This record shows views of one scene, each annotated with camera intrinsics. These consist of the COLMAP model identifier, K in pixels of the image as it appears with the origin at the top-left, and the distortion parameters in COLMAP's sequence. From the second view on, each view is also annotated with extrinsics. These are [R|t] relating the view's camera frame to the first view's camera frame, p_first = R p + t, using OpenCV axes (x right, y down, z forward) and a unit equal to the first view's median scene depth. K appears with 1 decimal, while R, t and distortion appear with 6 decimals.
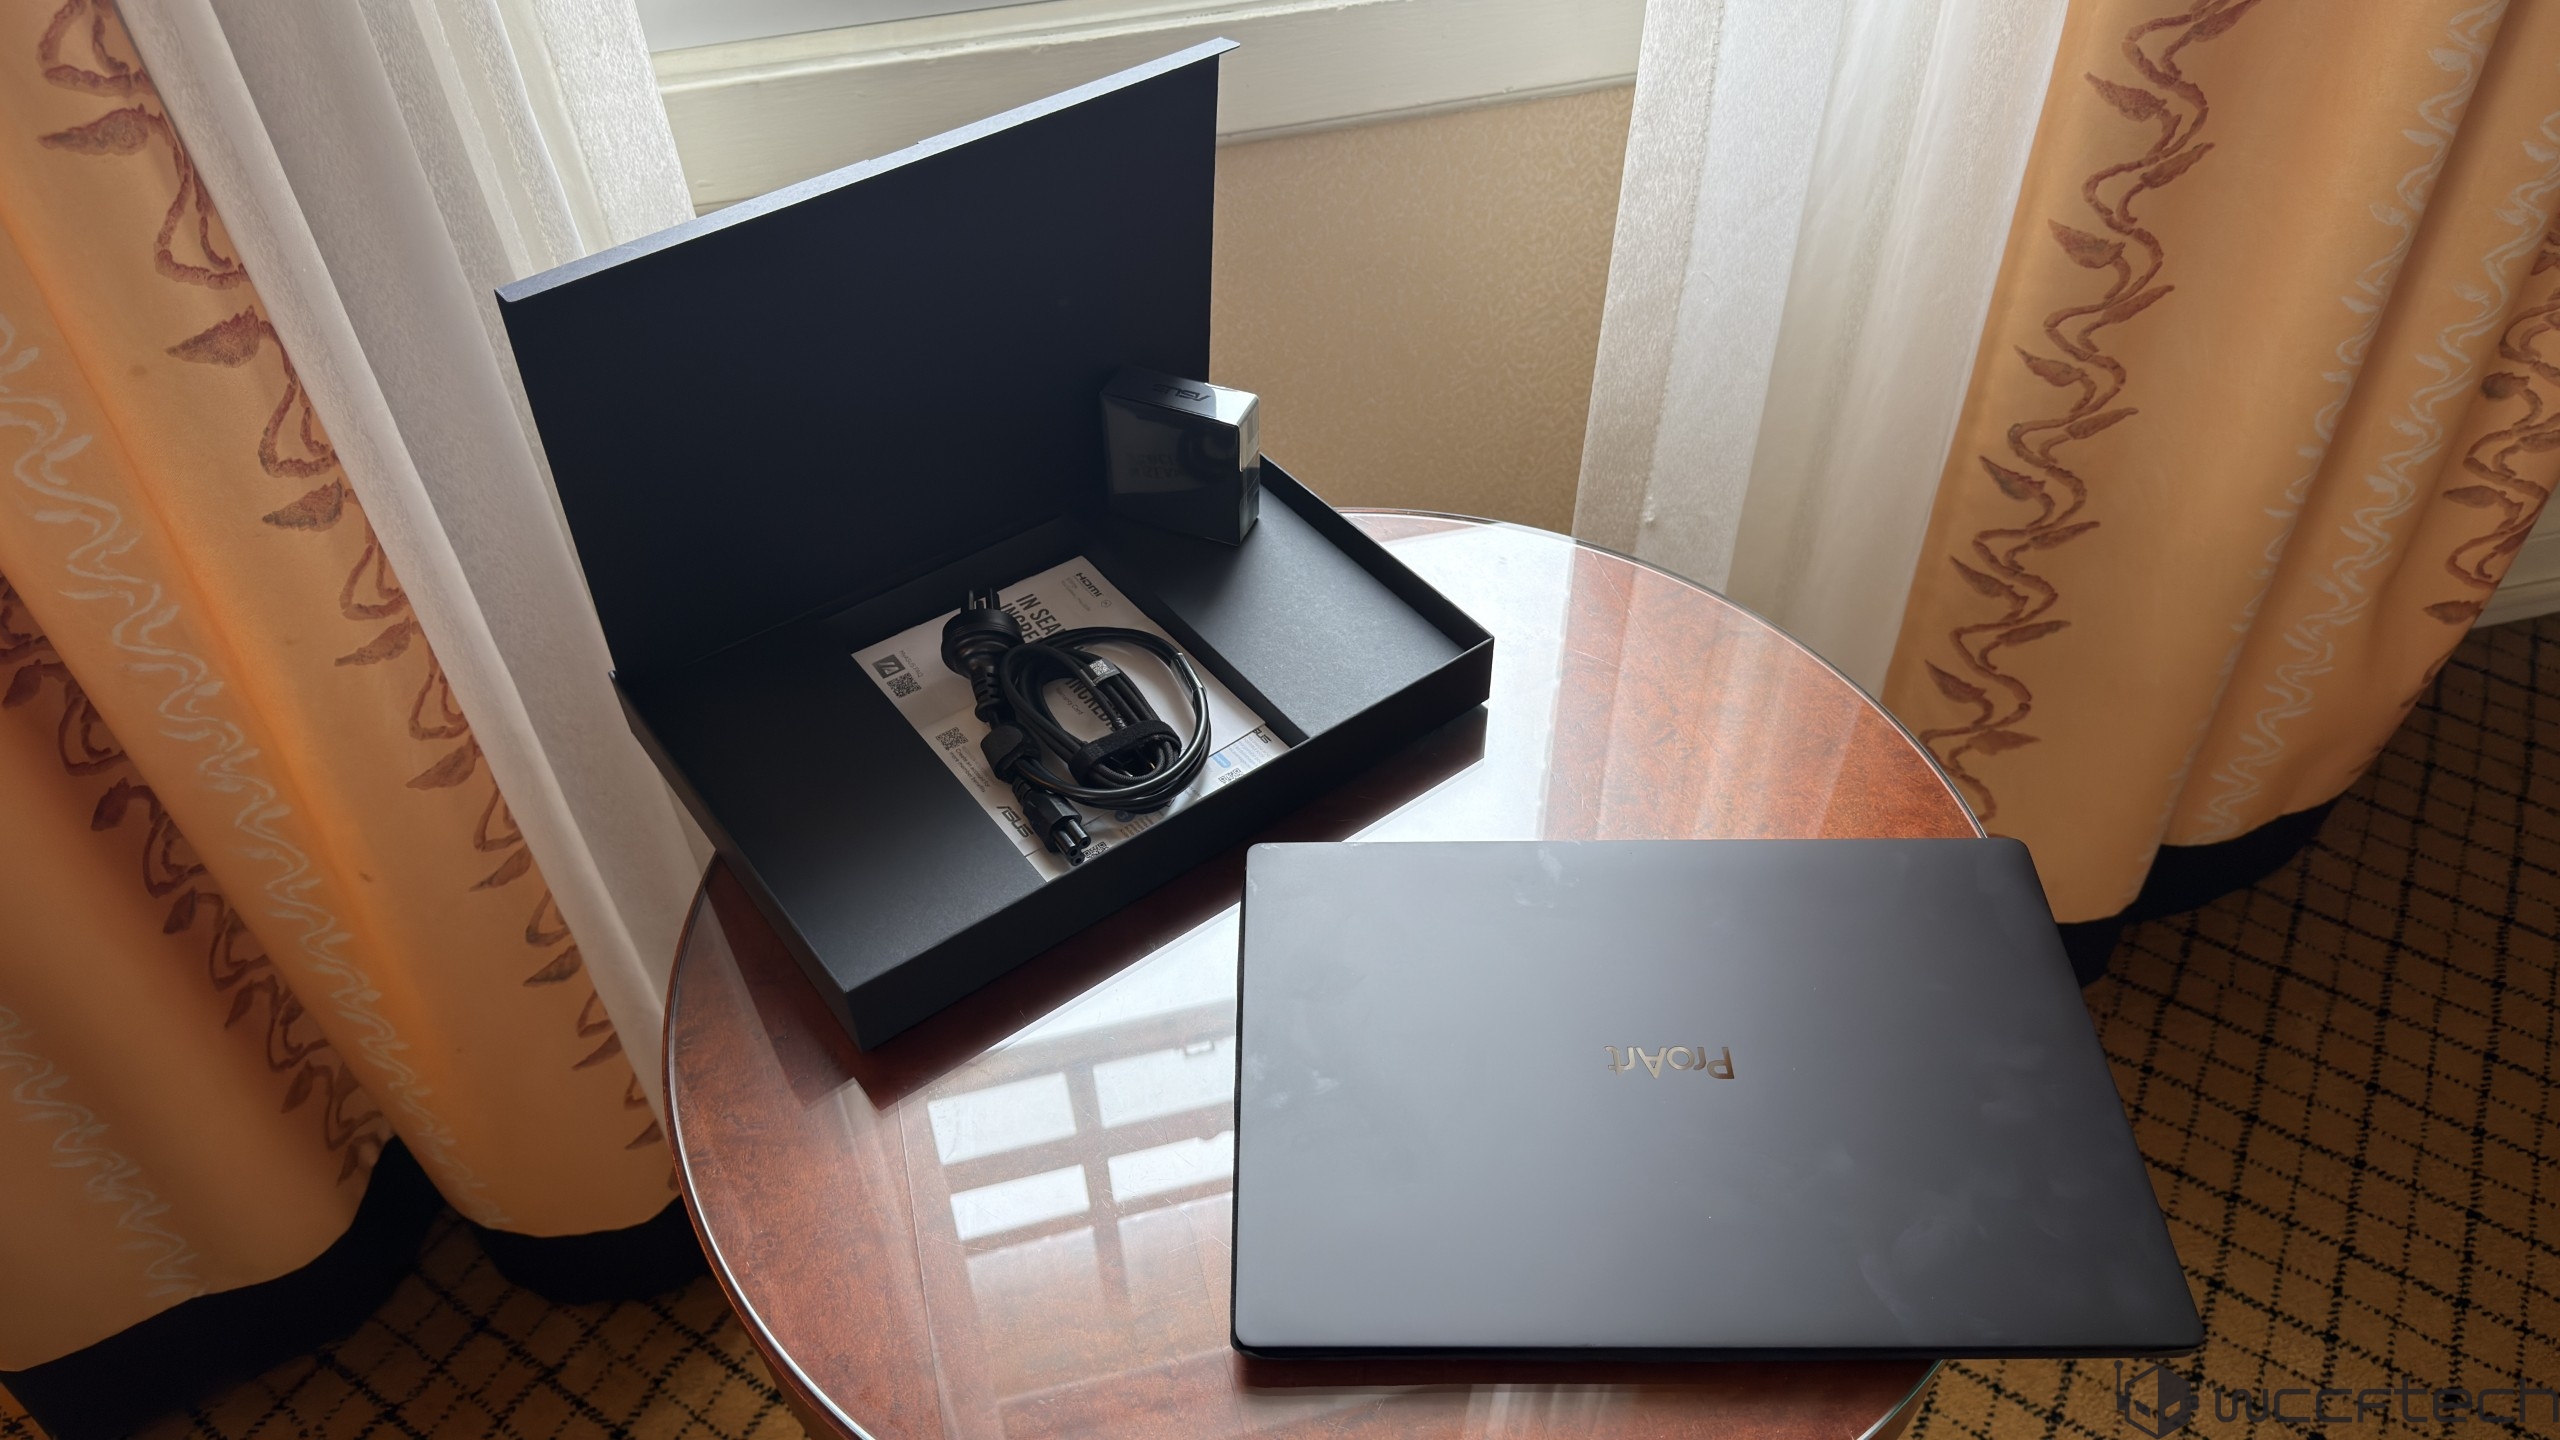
lens RADIAL K [[1850.6, 0, 1279.6], [0, 1850.6, 732.2], [0, 0, 1]] dist [0.000258, -0.000111]
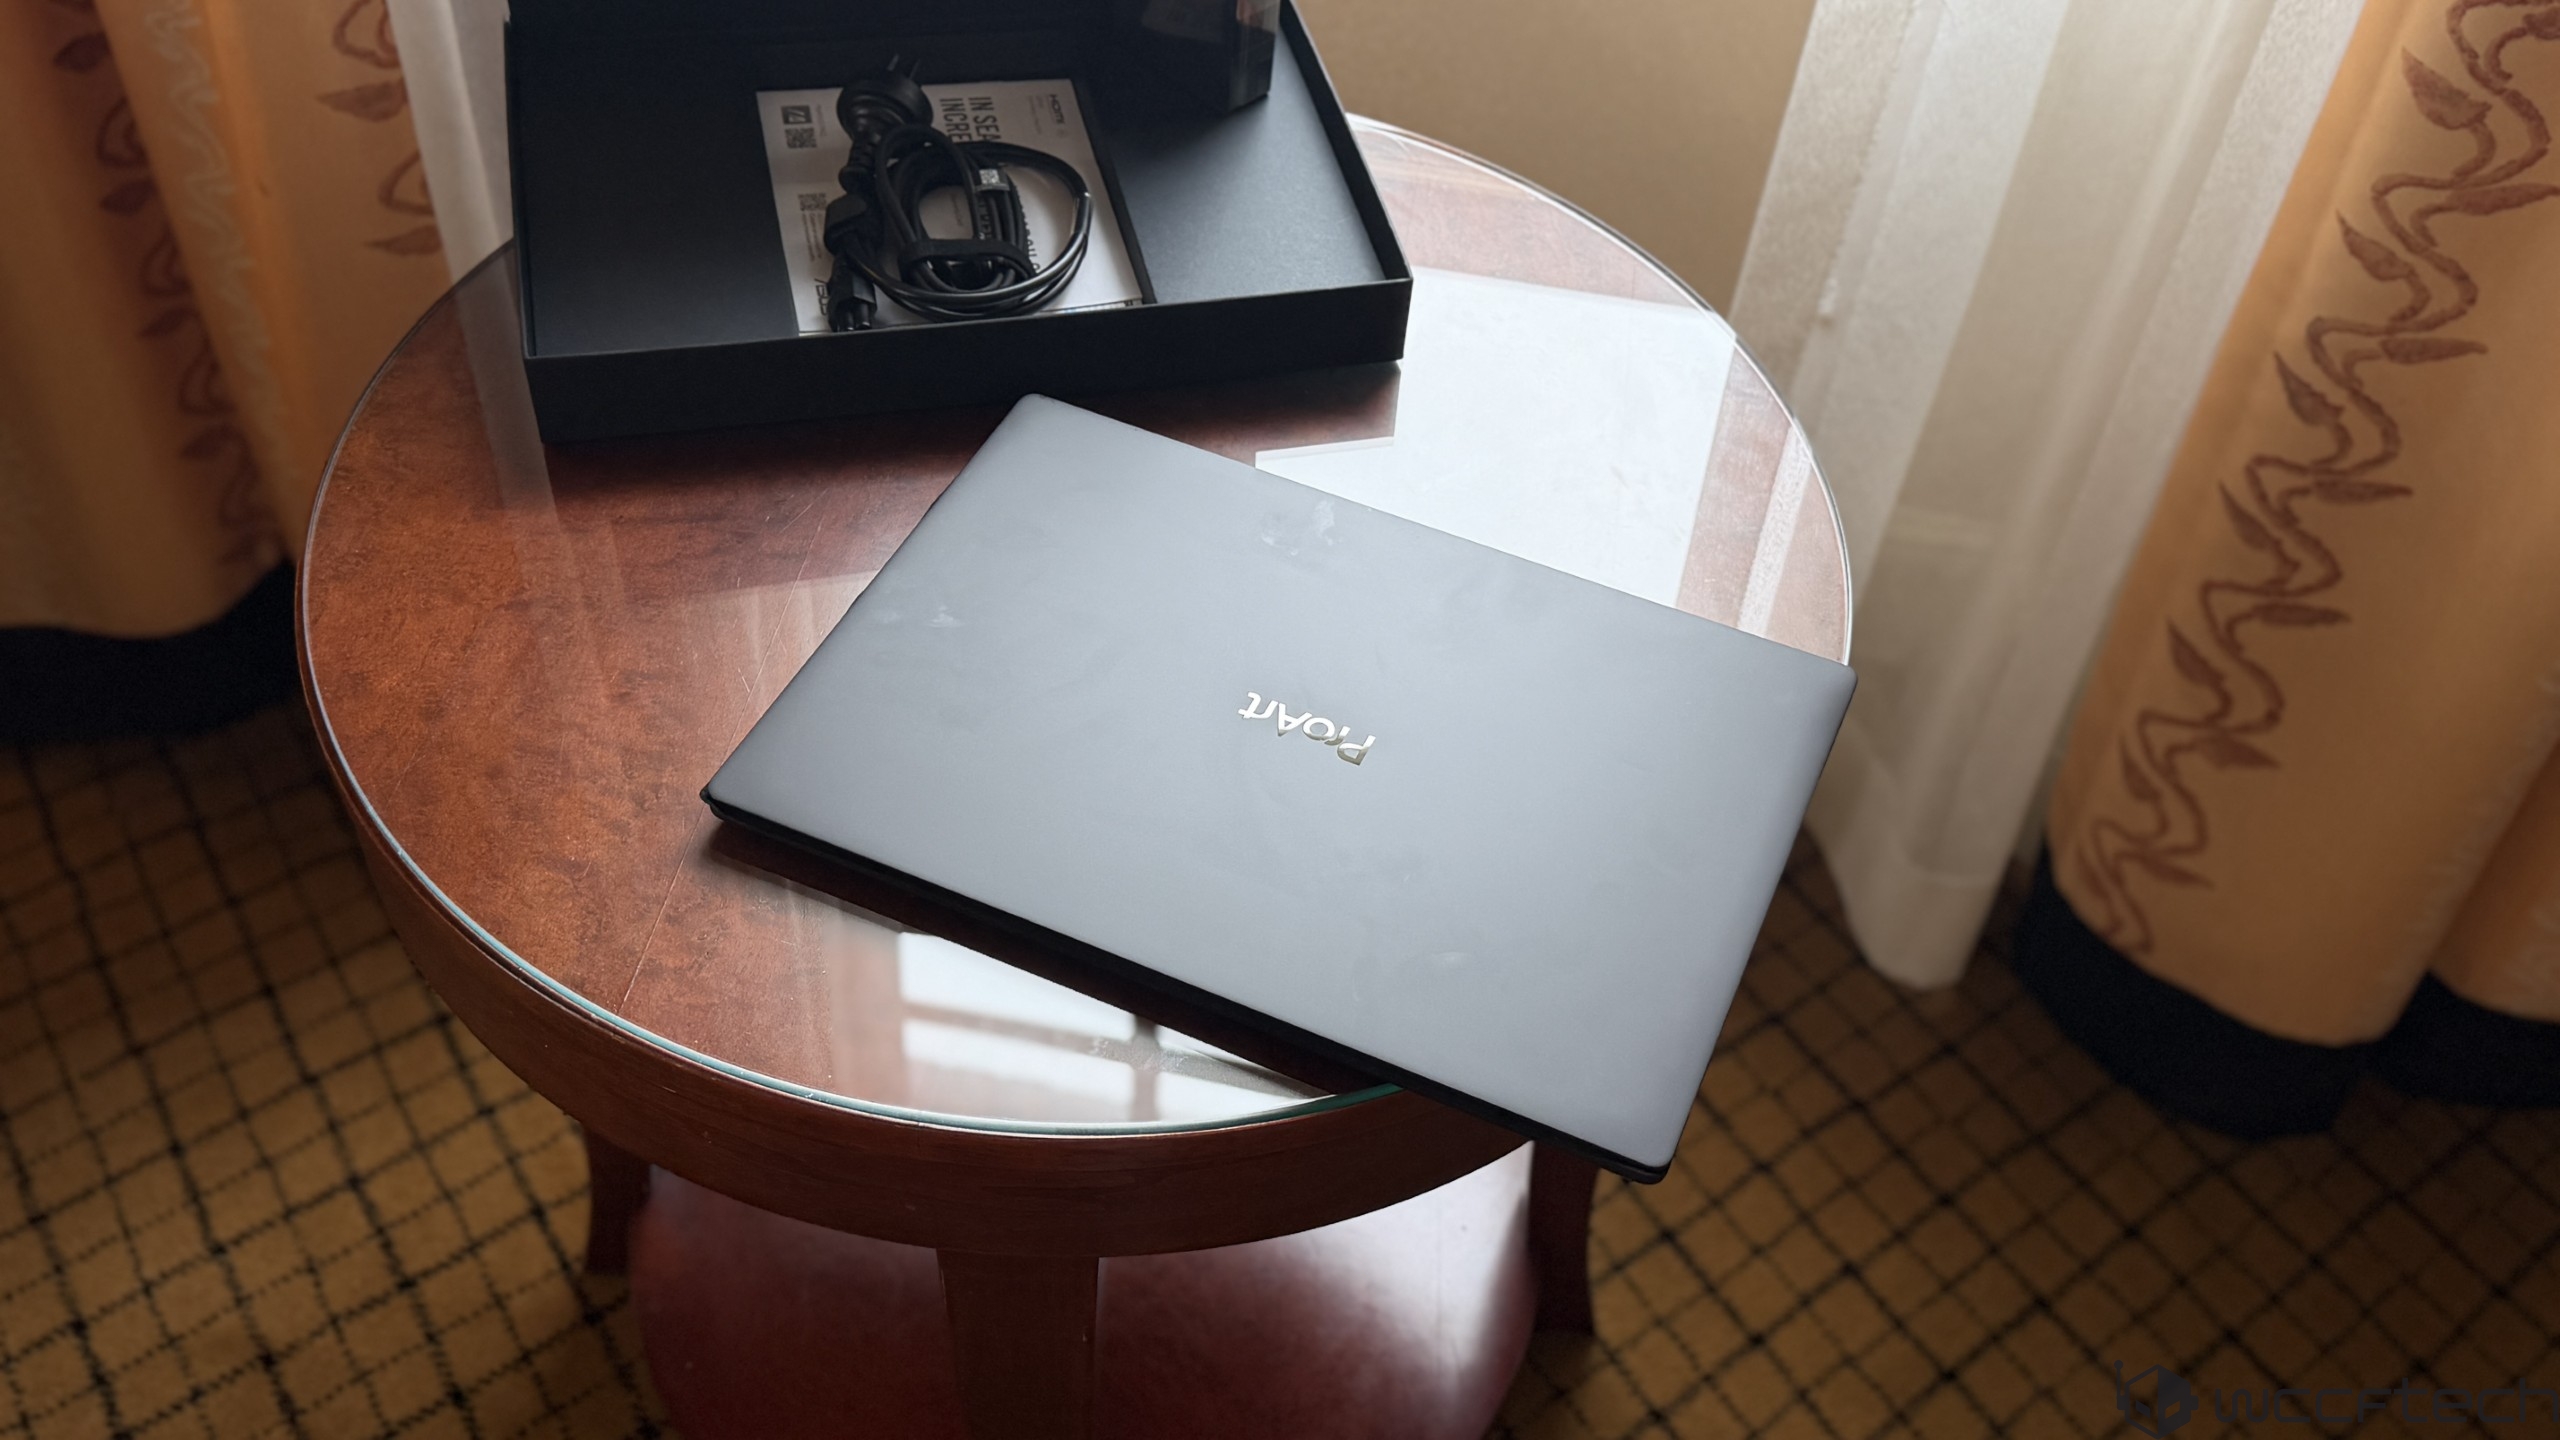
lens RADIAL K [[2461.3, 0, 1283.5], [0, 2461.3, 712.2], [0, 0, 1]] dist [-0.009630, 0.000000]
pose [[0.915347, 0.339010, -0.217282, 0.292140], [-0.334316, 0.940601, 0.059176, 0.070335], [0.224437, 0.018474, 0.974313, -0.076657]]
